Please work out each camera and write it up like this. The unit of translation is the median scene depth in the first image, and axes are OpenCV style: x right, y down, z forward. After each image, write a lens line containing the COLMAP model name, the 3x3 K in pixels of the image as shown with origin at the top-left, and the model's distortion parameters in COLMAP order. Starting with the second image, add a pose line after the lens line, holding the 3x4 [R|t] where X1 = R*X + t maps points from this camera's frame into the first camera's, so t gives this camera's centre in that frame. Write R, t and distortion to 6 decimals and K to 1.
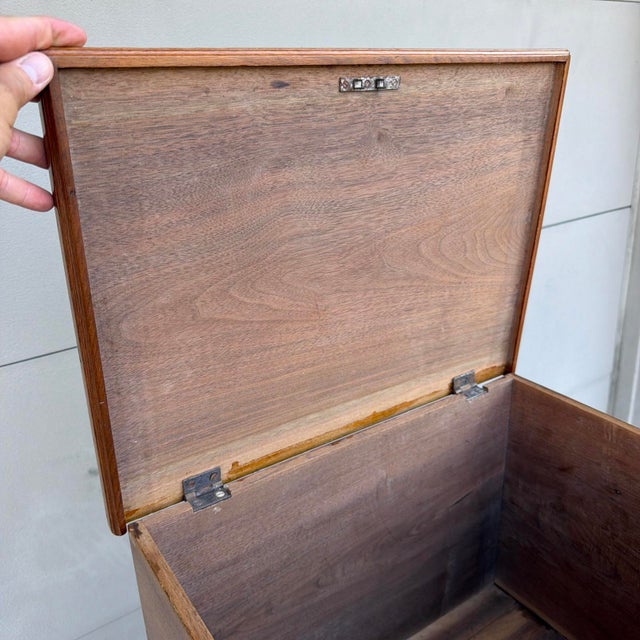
lens RADIAL K [[597.4, 0, 322.2], [0, 597.4, 322.0], [0, 0, 1]] dist [0.118892, -0.253926]
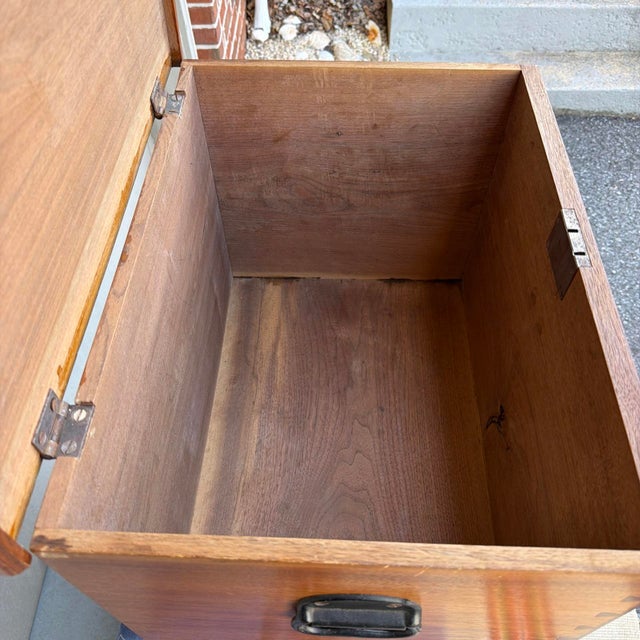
lens RADIAL K [[597.4, 0, 322.2], [0, 597.4, 322.0], [0, 0, 1]] dist [0.118892, -0.253926]
pose [[0.593534, -0.636048, 0.493113, -0.226100], [0.289505, 0.740430, 0.606590, -0.106026], [-0.750936, -0.217273, 0.623609, 0.315589]]
